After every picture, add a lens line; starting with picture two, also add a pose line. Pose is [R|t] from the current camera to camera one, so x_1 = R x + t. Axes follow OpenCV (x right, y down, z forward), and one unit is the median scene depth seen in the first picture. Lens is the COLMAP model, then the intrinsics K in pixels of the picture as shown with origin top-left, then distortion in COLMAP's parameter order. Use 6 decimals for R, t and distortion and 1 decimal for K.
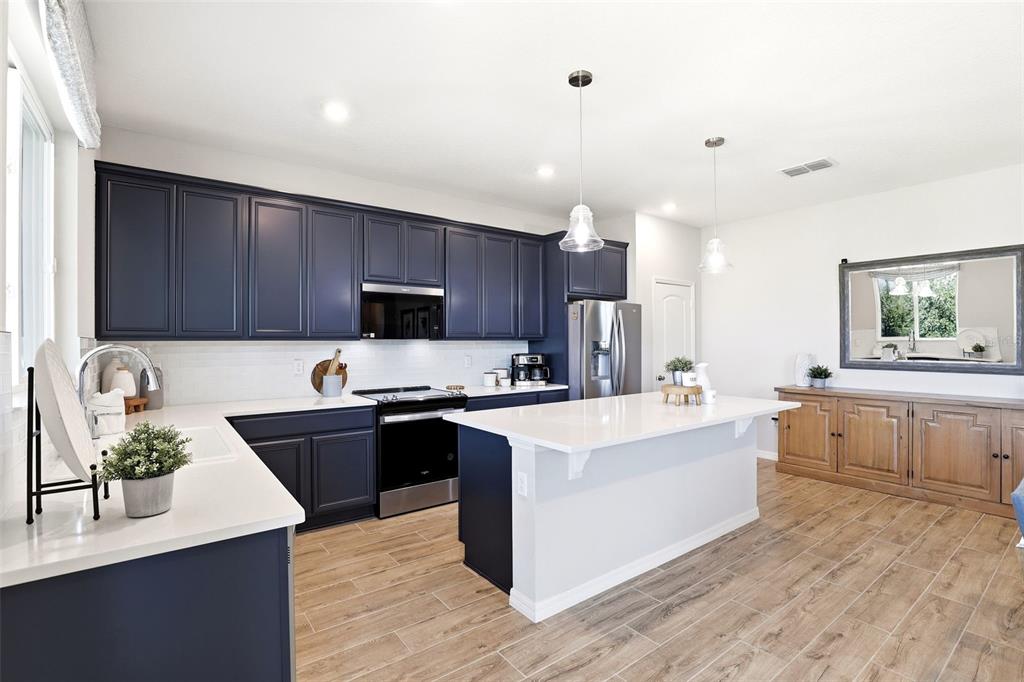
lens RADIAL K [[473.7, 0, 511.7], [0, 473.7, 341.3], [0, 0, 1]] dist [-0.032064, 0.005294]
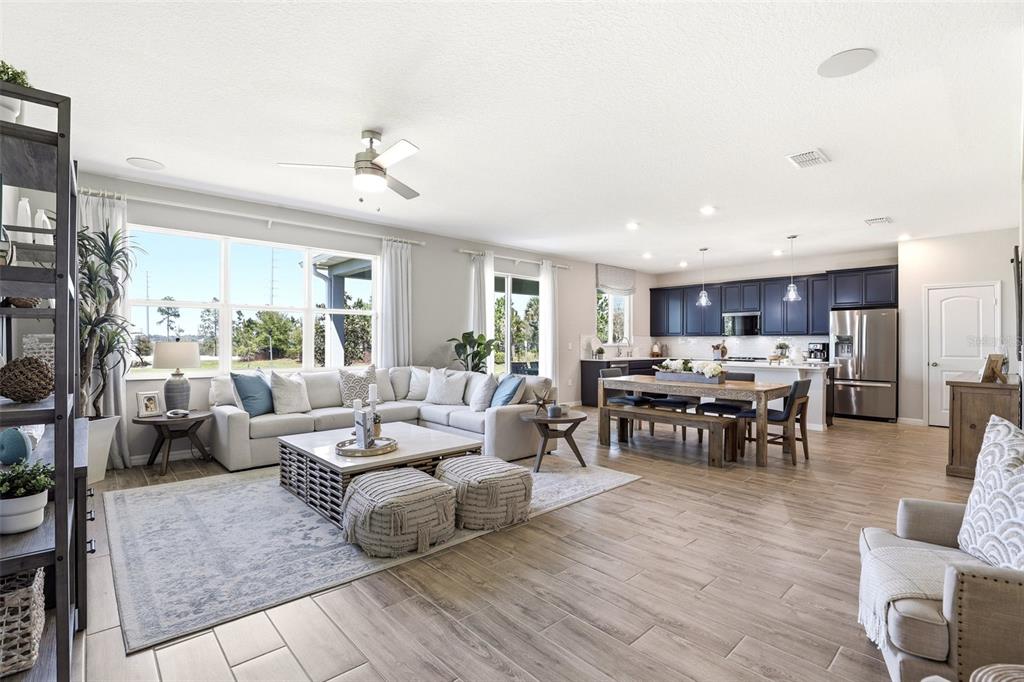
lens RADIAL K [[473.7, 0, 515.3], [0, 473.7, 341.2], [0, 0, 1]] dist [-0.032064, 0.005294]
pose [[0.106251, 0.001234, -0.994339, 2.039698], [-0.003280, 0.999994, 0.000890, 0.026026], [0.994334, 0.003167, 0.106255, -0.359043]]
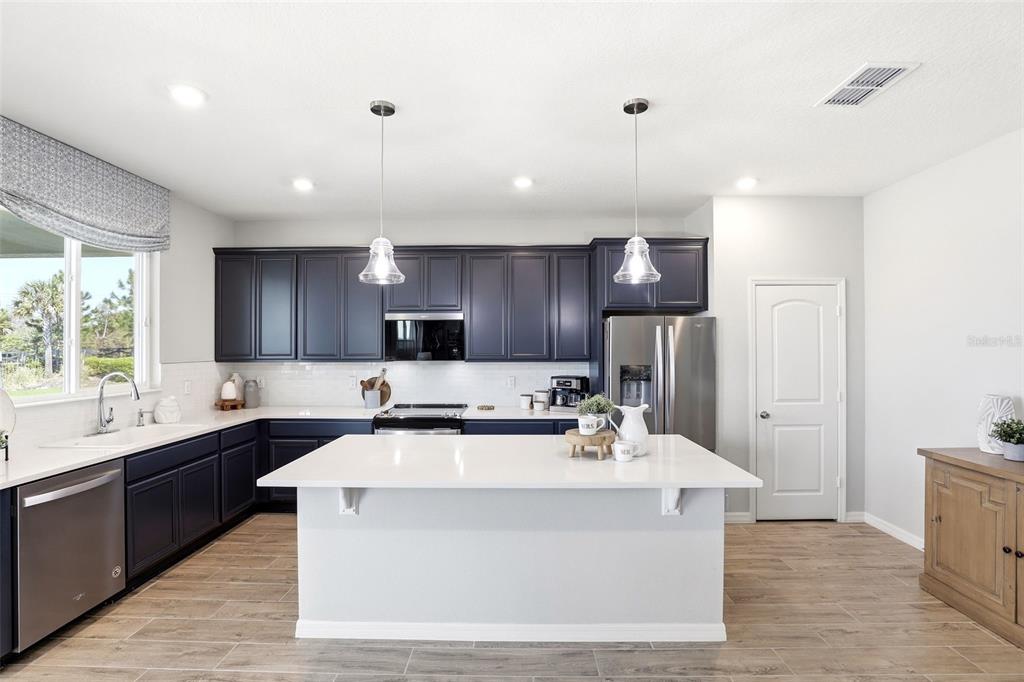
lens RADIAL K [[473.7, 0, 509.1], [0, 473.7, 344.7], [0, 0, 1]] dist [-0.032064, 0.005294]
pose [[0.791229, -0.001254, -0.611518, 0.634756], [-0.000072, 0.999998, -0.002143, -0.042197], [0.611519, 0.001740, 0.791228, 0.259230]]
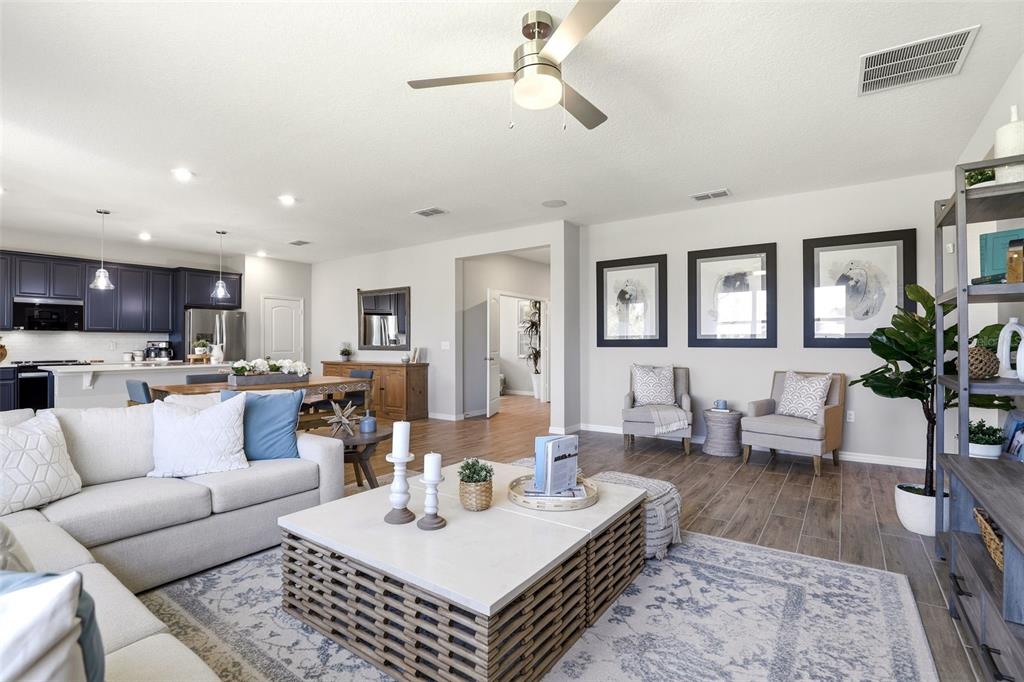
lens RADIAL K [[473.7, 0, 511.4], [0, 473.7, 339.0], [0, 0, 1]] dist [-0.032064, 0.005294]
pose [[0.953042, 0.003740, 0.302816, 0.881048], [-0.001230, 0.999963, -0.008481, 0.038533], [-0.302837, 0.007711, 0.953011, -1.105118]]
